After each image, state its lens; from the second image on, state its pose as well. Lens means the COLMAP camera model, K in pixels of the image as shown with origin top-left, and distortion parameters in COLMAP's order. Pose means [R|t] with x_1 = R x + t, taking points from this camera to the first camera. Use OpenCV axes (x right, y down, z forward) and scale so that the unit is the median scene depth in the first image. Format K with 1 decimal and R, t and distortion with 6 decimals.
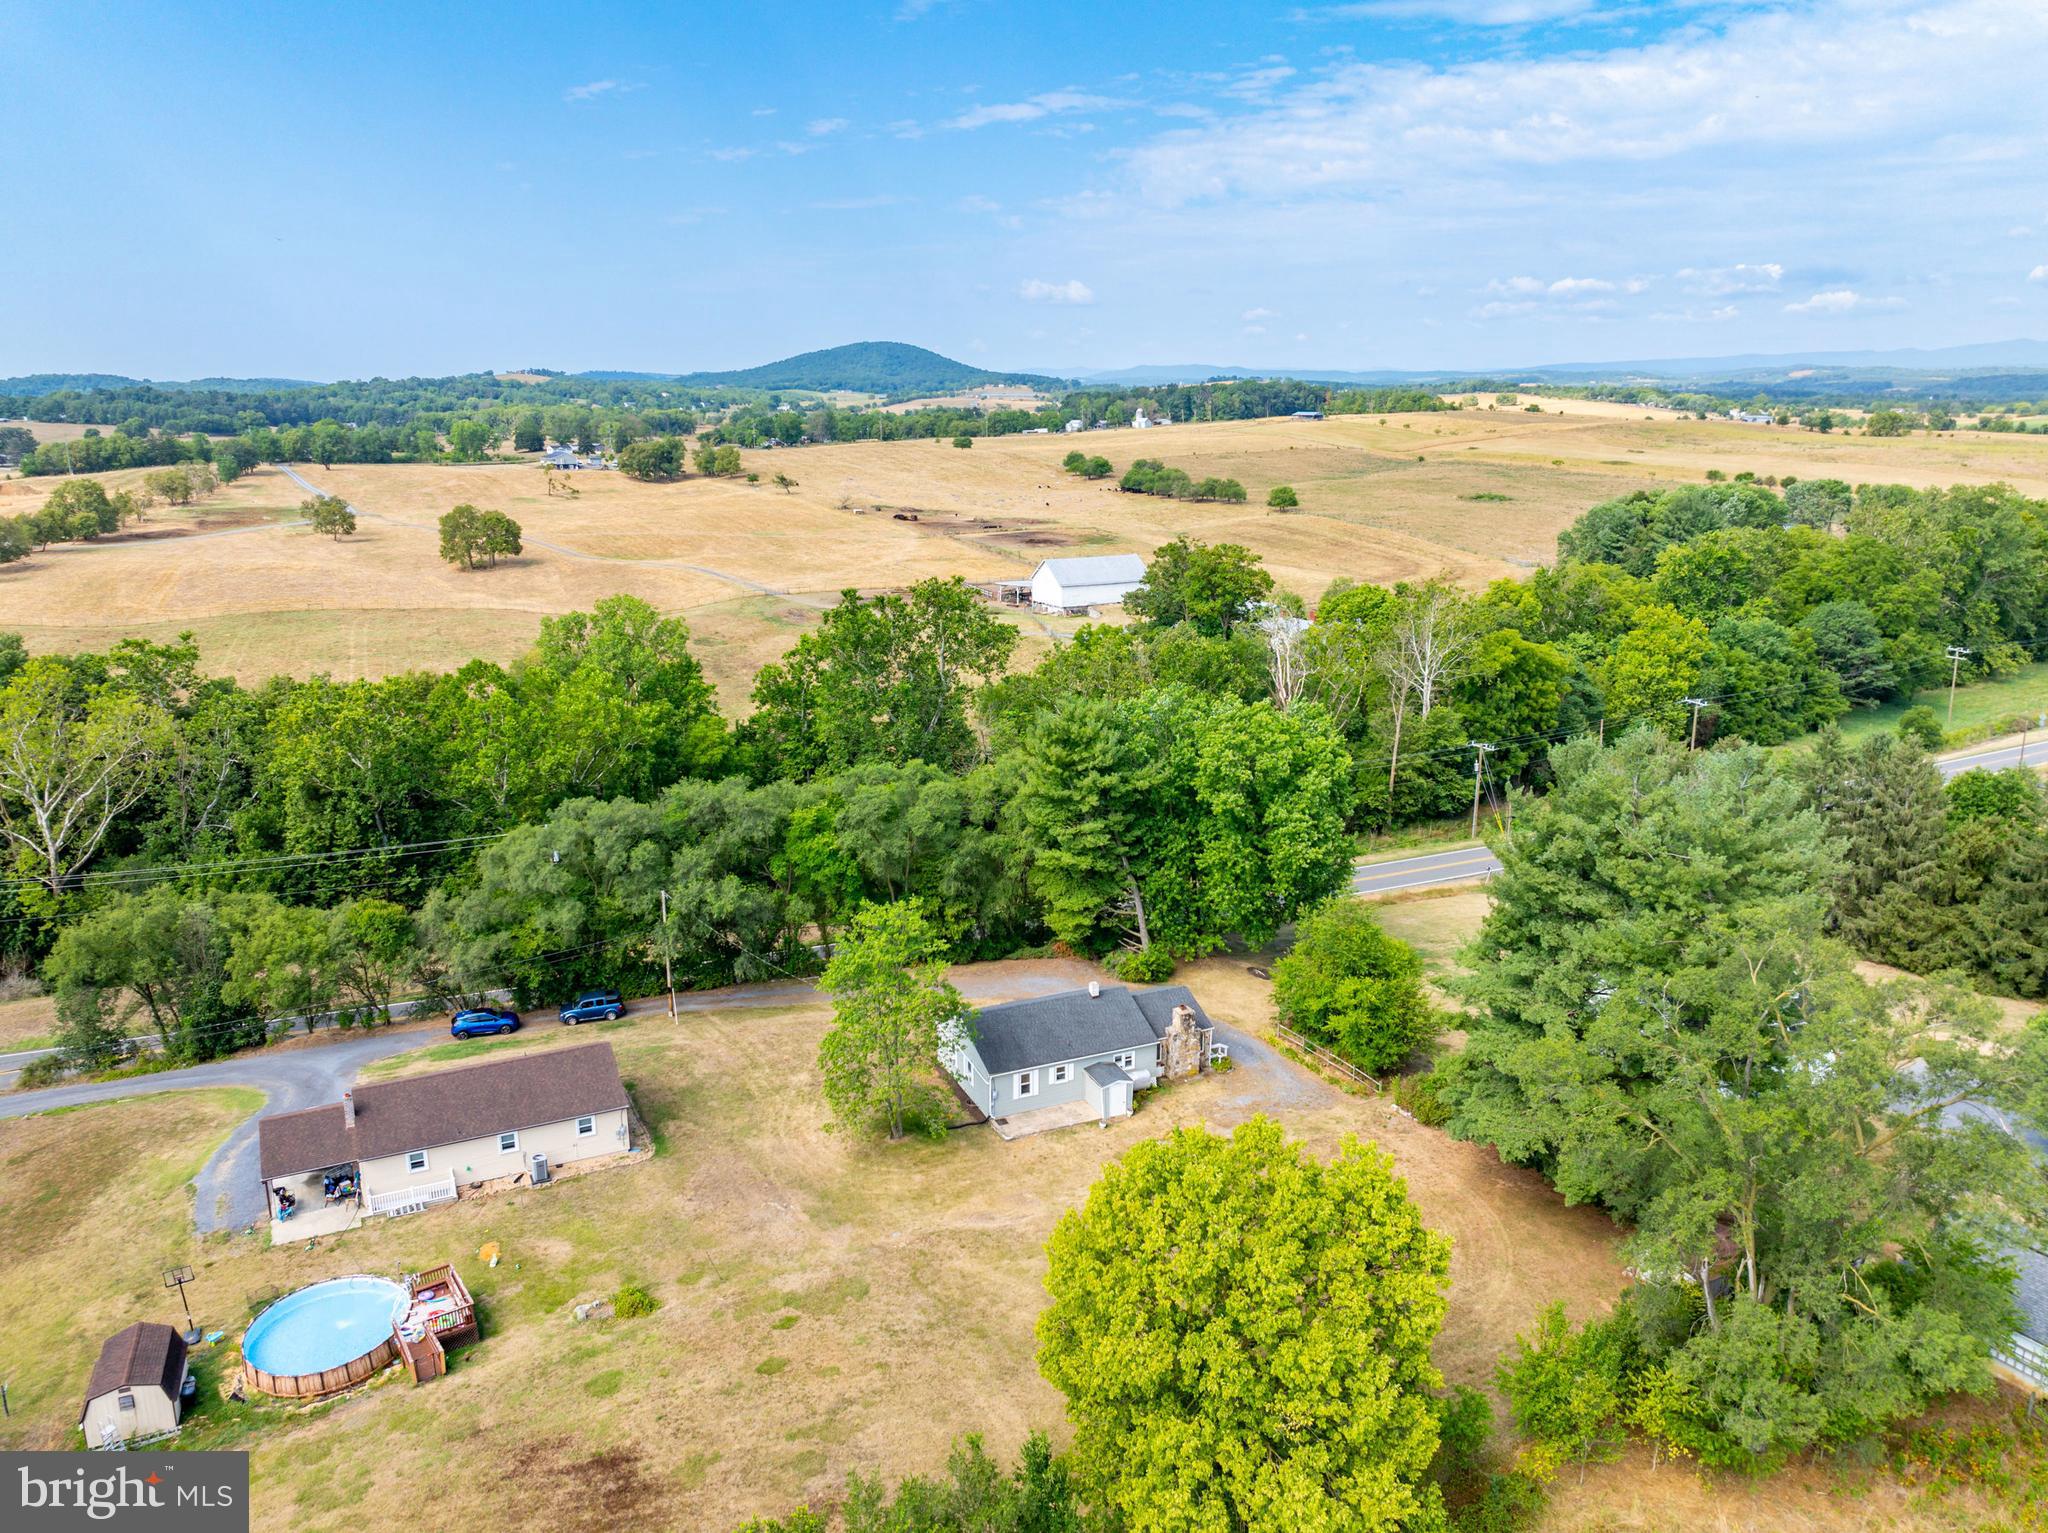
lens RADIAL K [[1430.4, 0, 1022.9], [0, 1430.4, 767.3], [0, 0, 1]] dist [-0.018104, 0.014896]
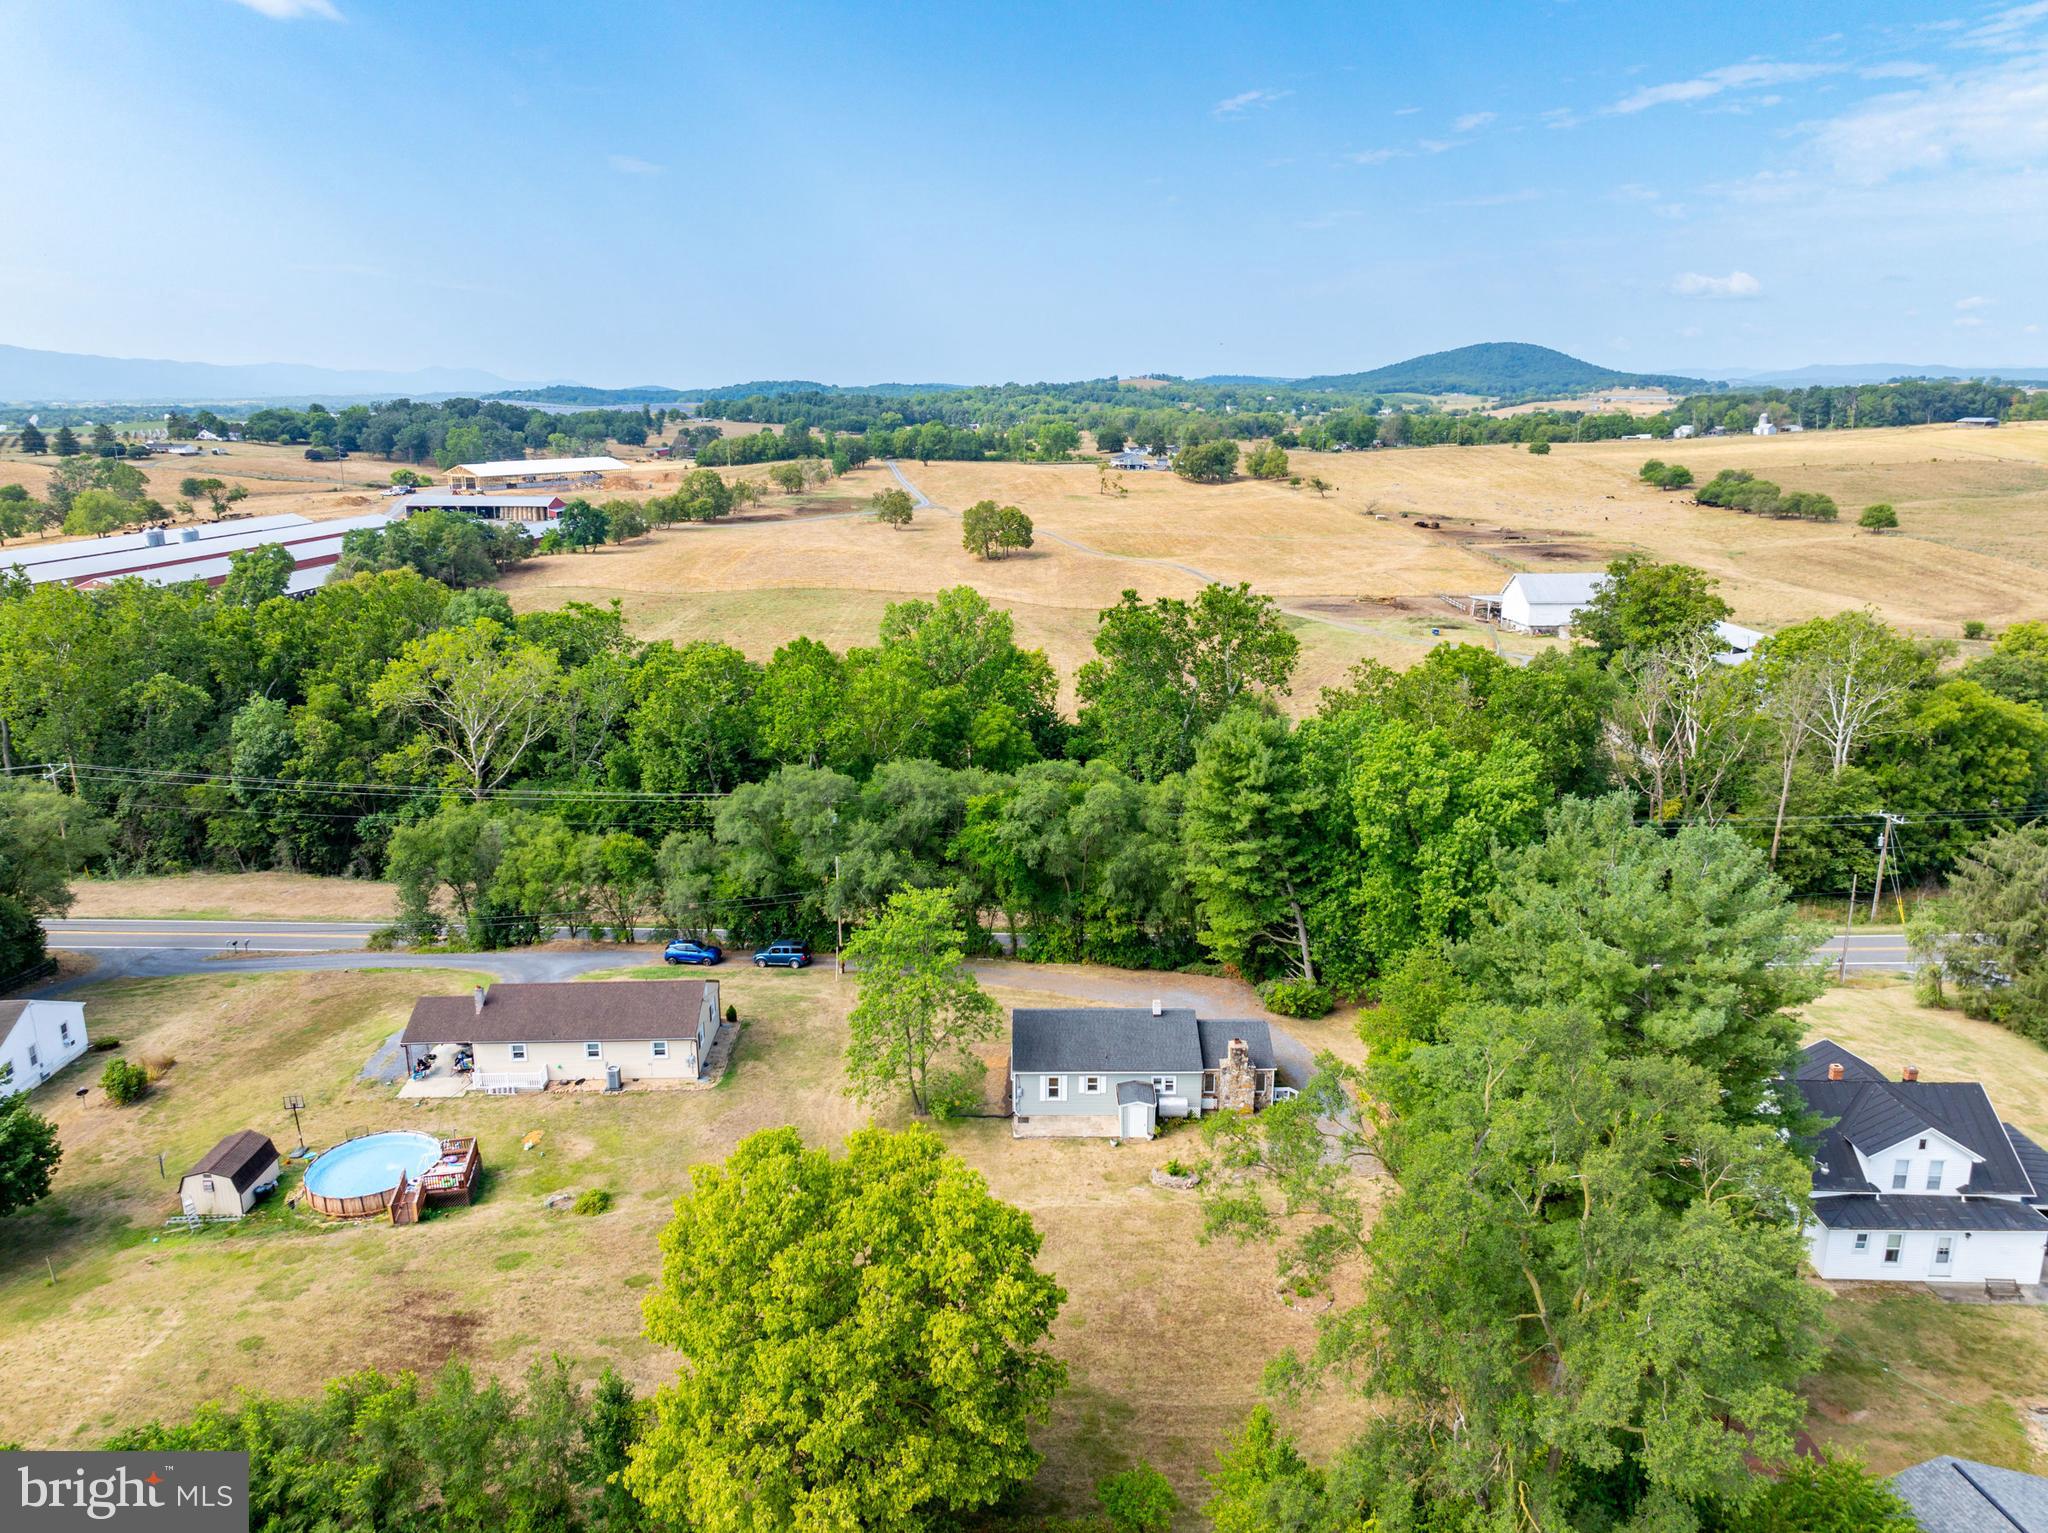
lens RADIAL K [[1430.4, 0, 1030.3], [0, 1430.4, 767.8], [0, 0, 1]] dist [-0.018104, 0.014896]
pose [[0.915473, 0.097941, -0.390278, 0.221022], [-0.098647, 0.994954, 0.018291, -0.010963], [0.390100, 0.021755, 0.920515, 0.042714]]
